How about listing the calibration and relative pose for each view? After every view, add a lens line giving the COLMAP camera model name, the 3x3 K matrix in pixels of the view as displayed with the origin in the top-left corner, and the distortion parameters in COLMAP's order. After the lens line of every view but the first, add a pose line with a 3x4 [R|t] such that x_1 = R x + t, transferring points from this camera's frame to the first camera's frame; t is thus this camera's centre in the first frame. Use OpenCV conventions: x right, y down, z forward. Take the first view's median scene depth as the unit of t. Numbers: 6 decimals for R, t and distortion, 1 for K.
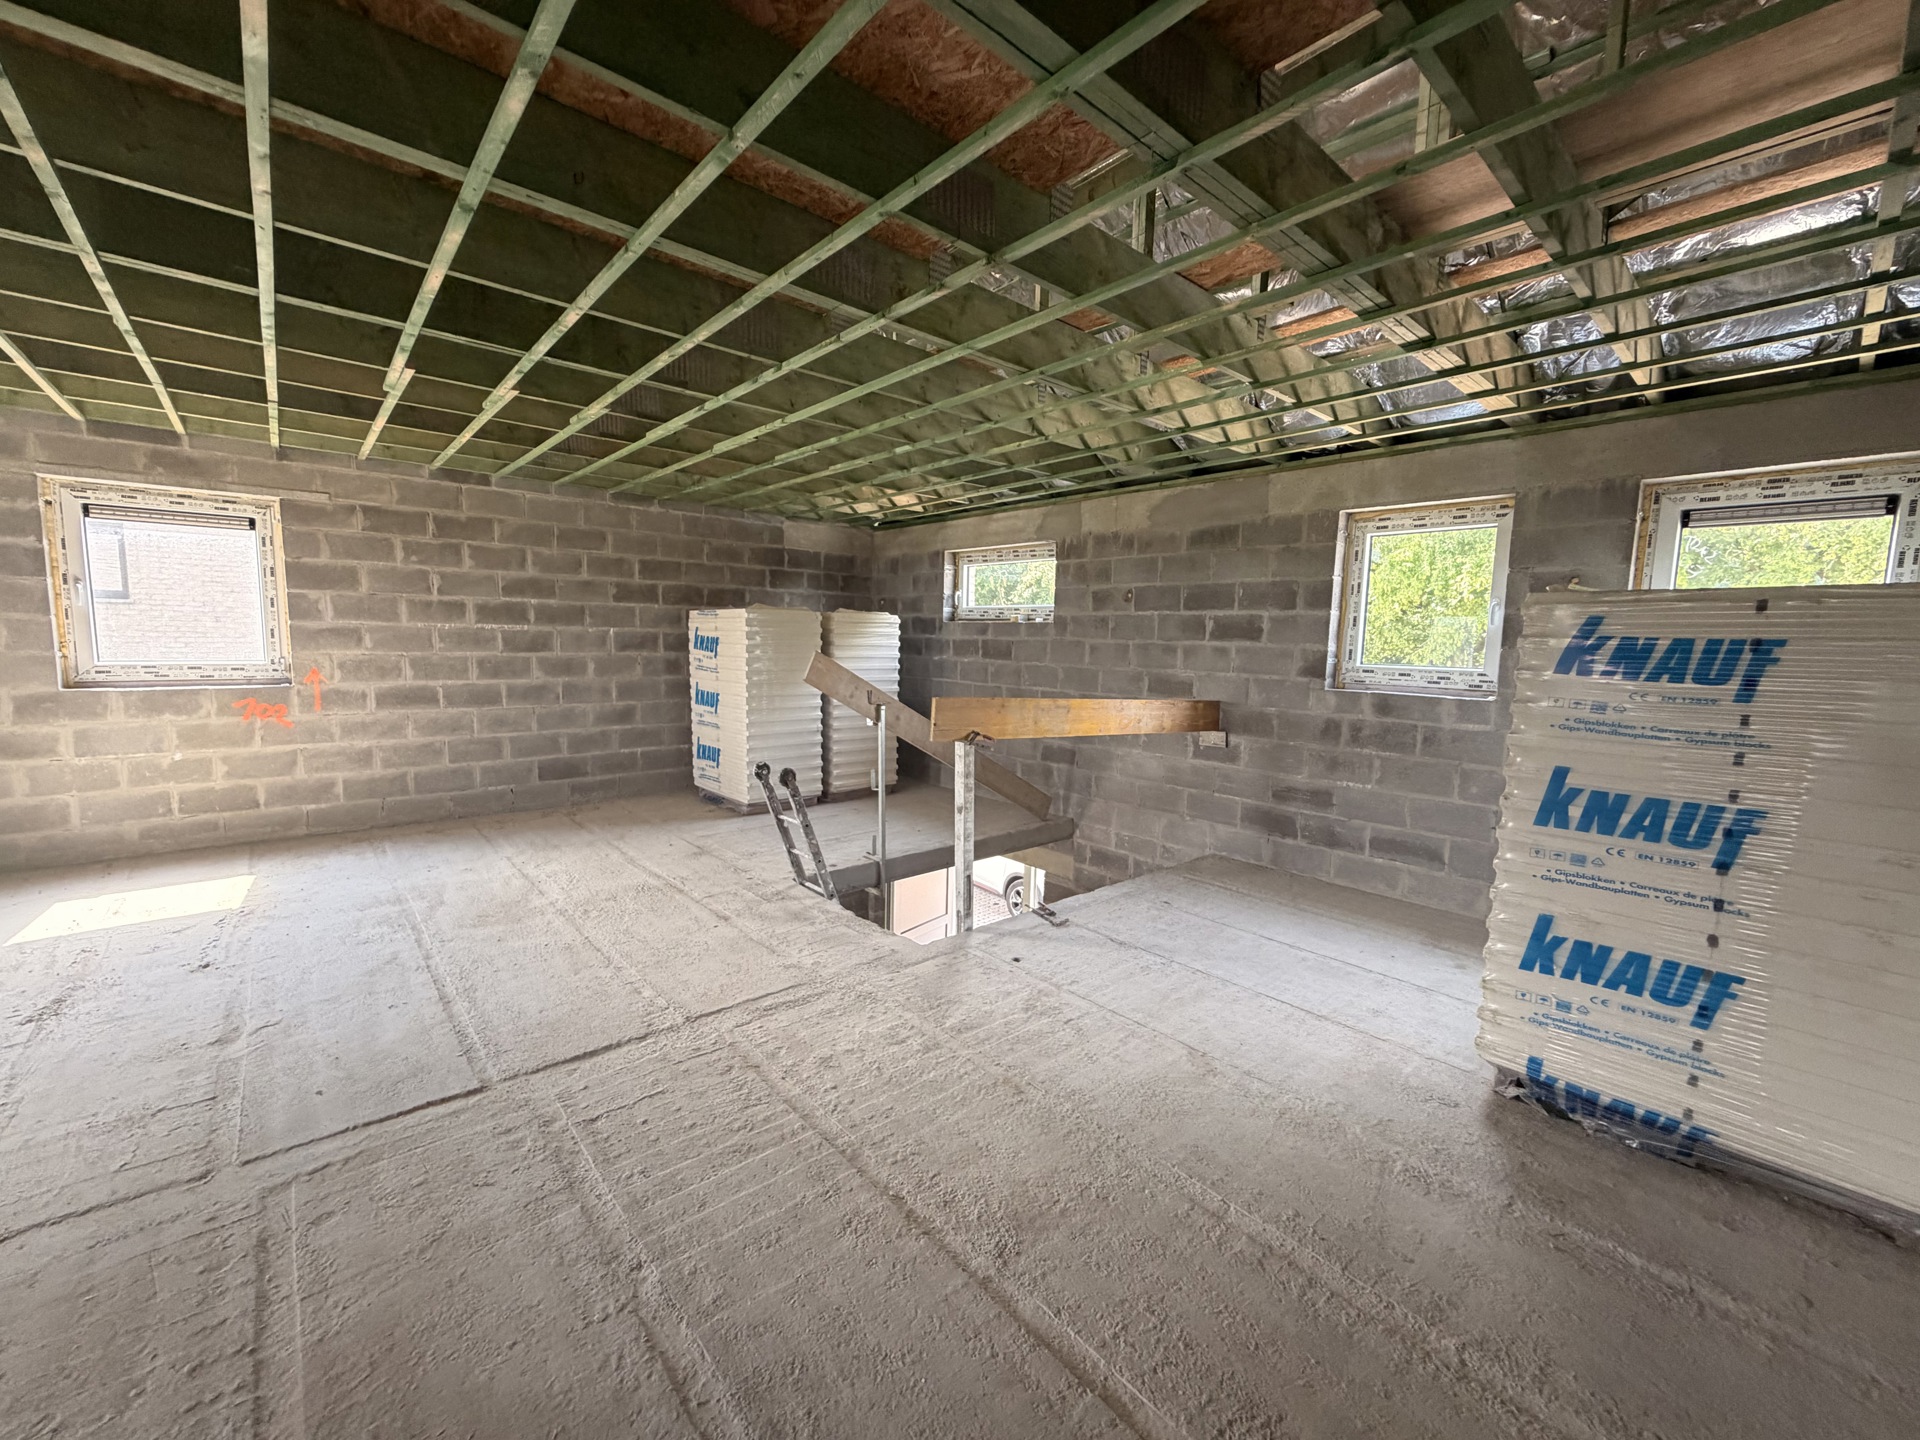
lens RADIAL K [[763.4, 0, 953.2], [0, 763.4, 719.6], [0, 0, 1]] dist [0.001415, -0.000205]
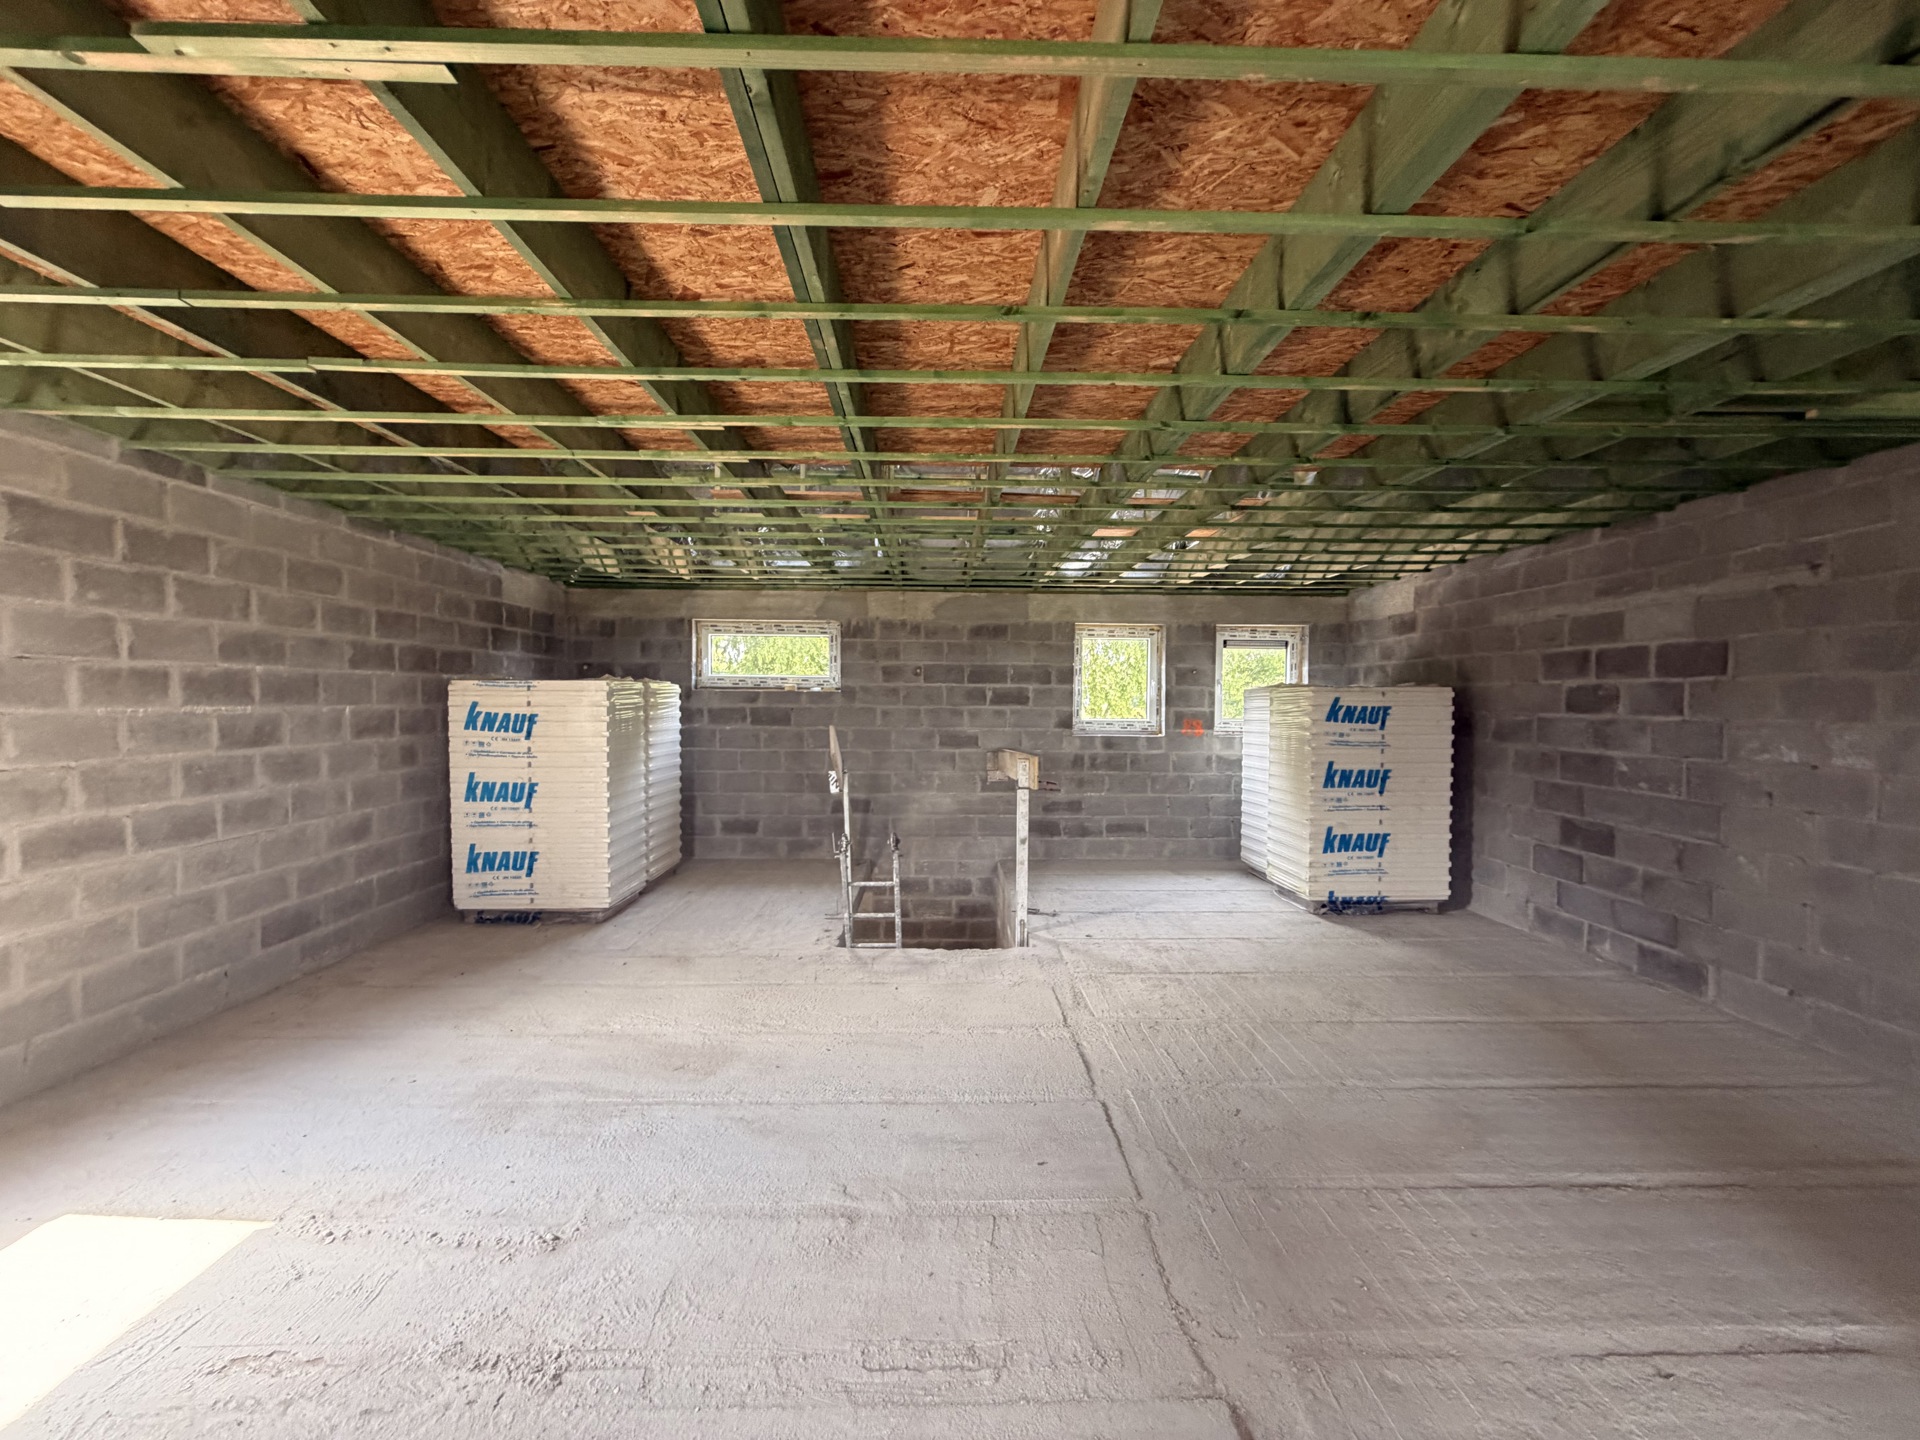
lens RADIAL K [[763.4, 0, 953.2], [0, 763.4, 719.6], [0, 0, 1]] dist [0.001415, -0.000205]
pose [[0.642814, -0.038671, 0.765045, -0.867895], [0.090299, 0.995587, -0.025548, -0.055132], [-0.760681, 0.085505, 0.643469, 0.184824]]
